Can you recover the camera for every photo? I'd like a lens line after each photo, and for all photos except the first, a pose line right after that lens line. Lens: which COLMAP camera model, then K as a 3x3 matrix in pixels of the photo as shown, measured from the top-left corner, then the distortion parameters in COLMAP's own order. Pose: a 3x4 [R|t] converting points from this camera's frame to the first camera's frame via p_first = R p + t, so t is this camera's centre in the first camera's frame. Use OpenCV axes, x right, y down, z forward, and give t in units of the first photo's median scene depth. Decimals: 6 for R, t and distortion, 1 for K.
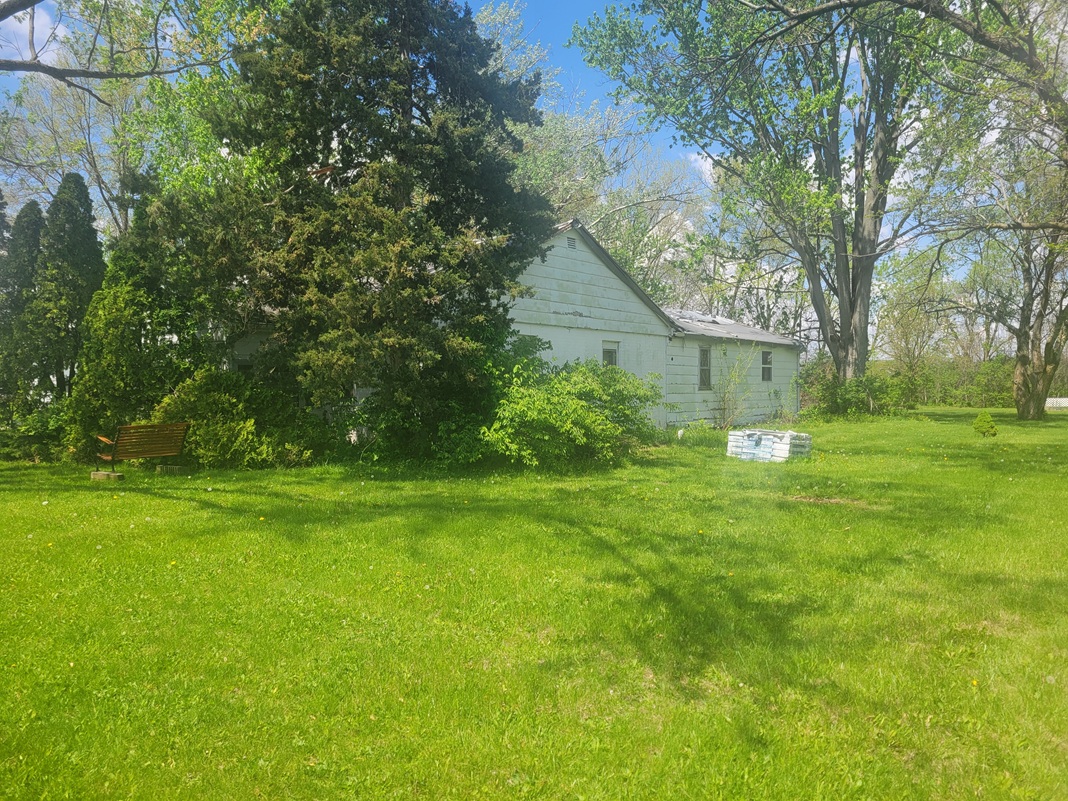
lens RADIAL K [[792.3, 0, 531.1], [0, 792.3, 400.0], [0, 0, 1]] dist [0.038550, -0.005935]
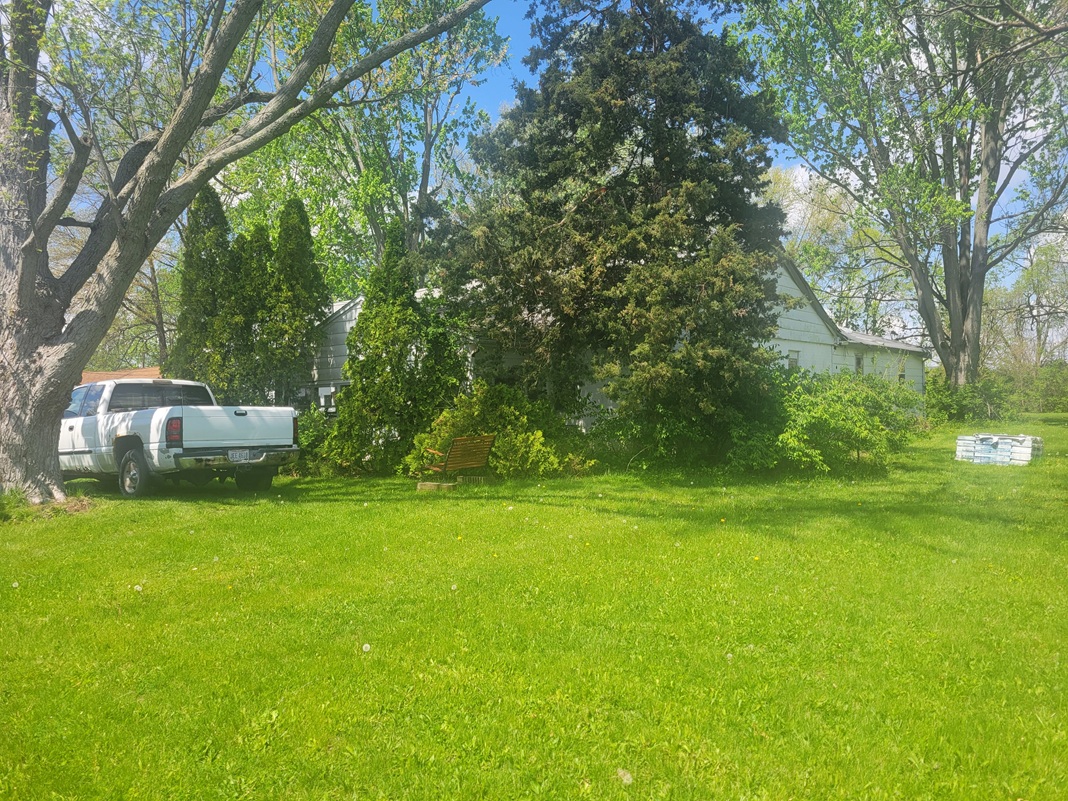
lens RADIAL K [[792.3, 0, 536.1], [0, 792.3, 398.9], [0, 0, 1]] dist [0.038550, -0.005935]
pose [[0.999841, -0.017632, -0.002522, -0.298166], [0.017581, 0.999662, -0.019126, 0.002046], [0.002859, 0.019079, 0.999814, -0.030046]]
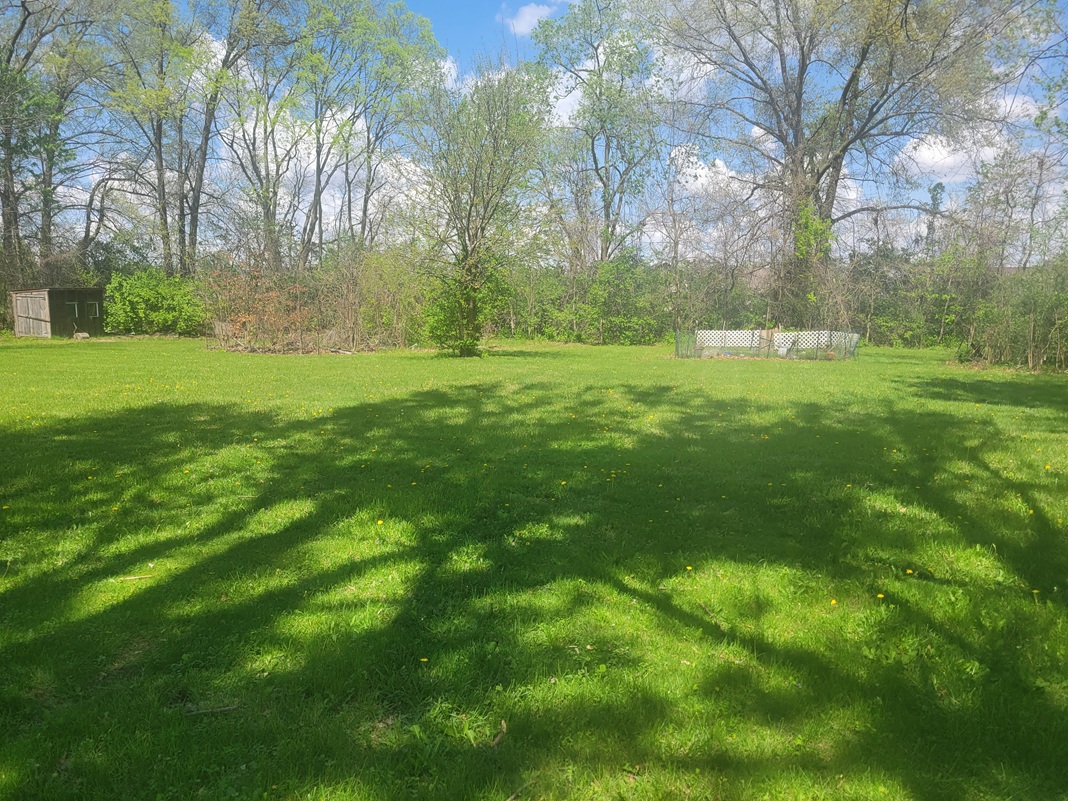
lens RADIAL K [[792.3, 0, 533.9], [0, 792.3, 400.8], [0, 0, 1]] dist [0.038550, -0.005935]
pose [[0.905224, -0.047841, 0.422234, 1.328765], [-0.001118, 0.993371, 0.114951, -0.065664], [-0.424934, -0.104529, 0.899169, 2.403886]]
